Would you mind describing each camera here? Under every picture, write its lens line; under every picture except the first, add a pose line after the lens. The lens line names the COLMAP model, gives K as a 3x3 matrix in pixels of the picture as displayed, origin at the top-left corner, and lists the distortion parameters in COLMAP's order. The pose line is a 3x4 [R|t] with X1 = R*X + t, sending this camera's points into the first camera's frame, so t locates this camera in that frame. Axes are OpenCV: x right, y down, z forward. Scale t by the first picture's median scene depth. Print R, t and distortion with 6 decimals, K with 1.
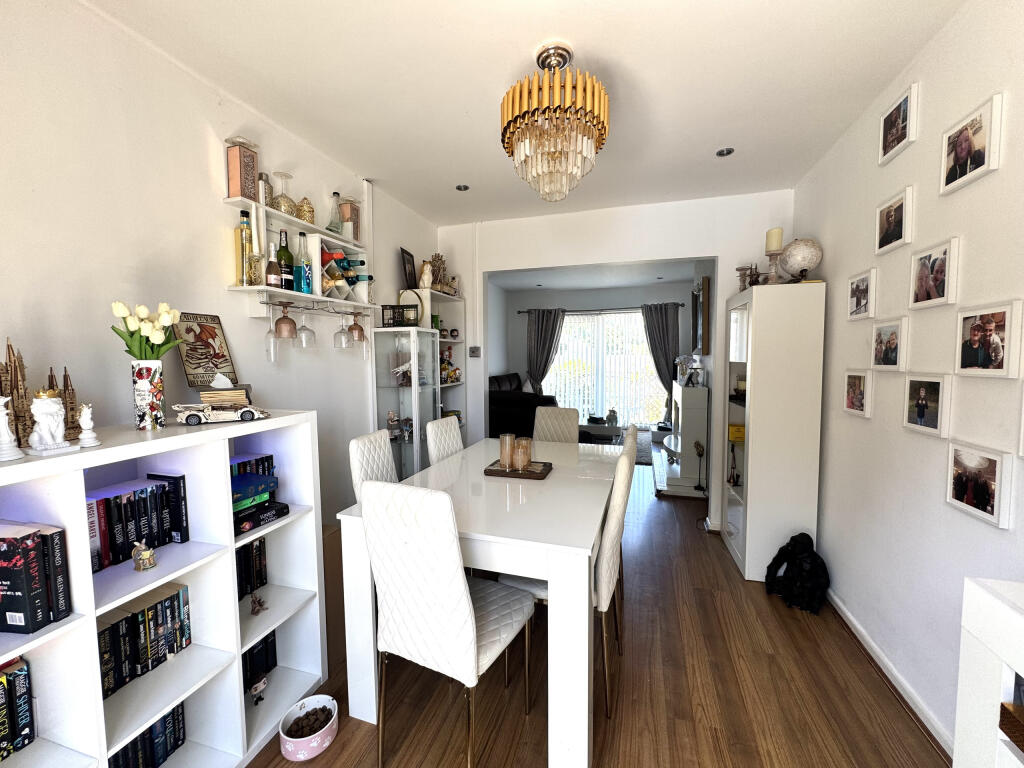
lens RADIAL K [[409.7, 0, 513.8], [0, 409.7, 379.6], [0, 0, 1]] dist [-0.004076, 0.000118]
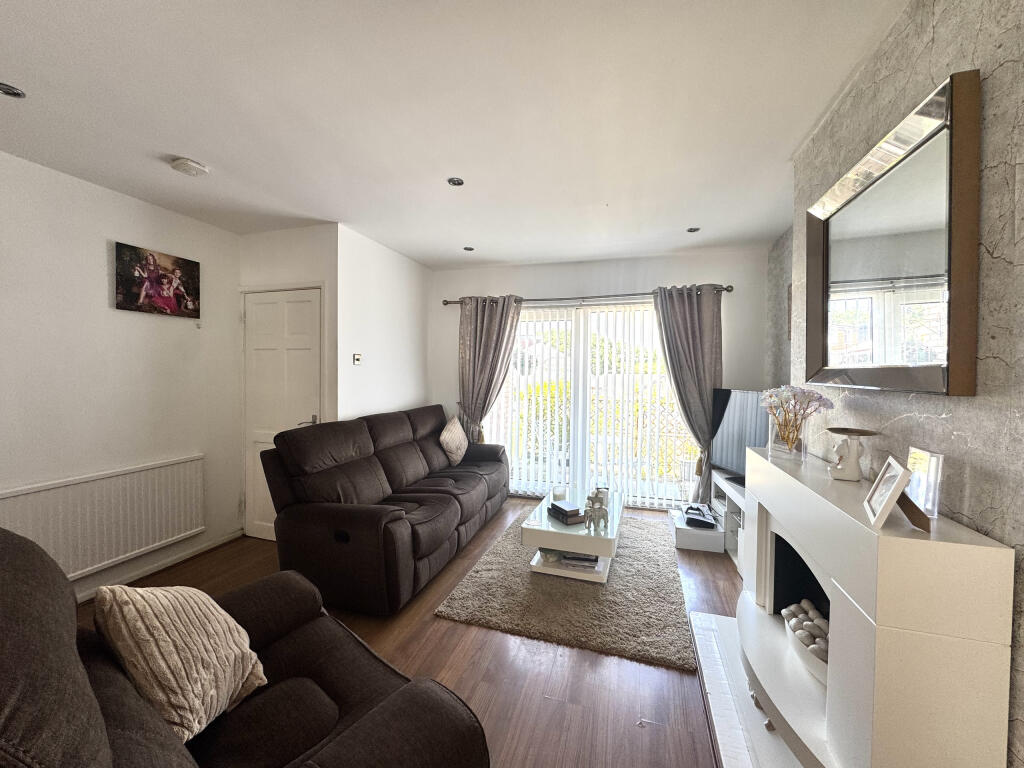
lens RADIAL K [[409.7, 0, 509.4], [0, 409.7, 381.3], [0, 0, 1]] dist [-0.004076, 0.000118]
pose [[0.999902, 0.012928, -0.005424, 0.119215], [-0.013078, 0.999503, -0.028687, -0.037500], [0.005051, 0.028755, 0.999574, 0.443878]]
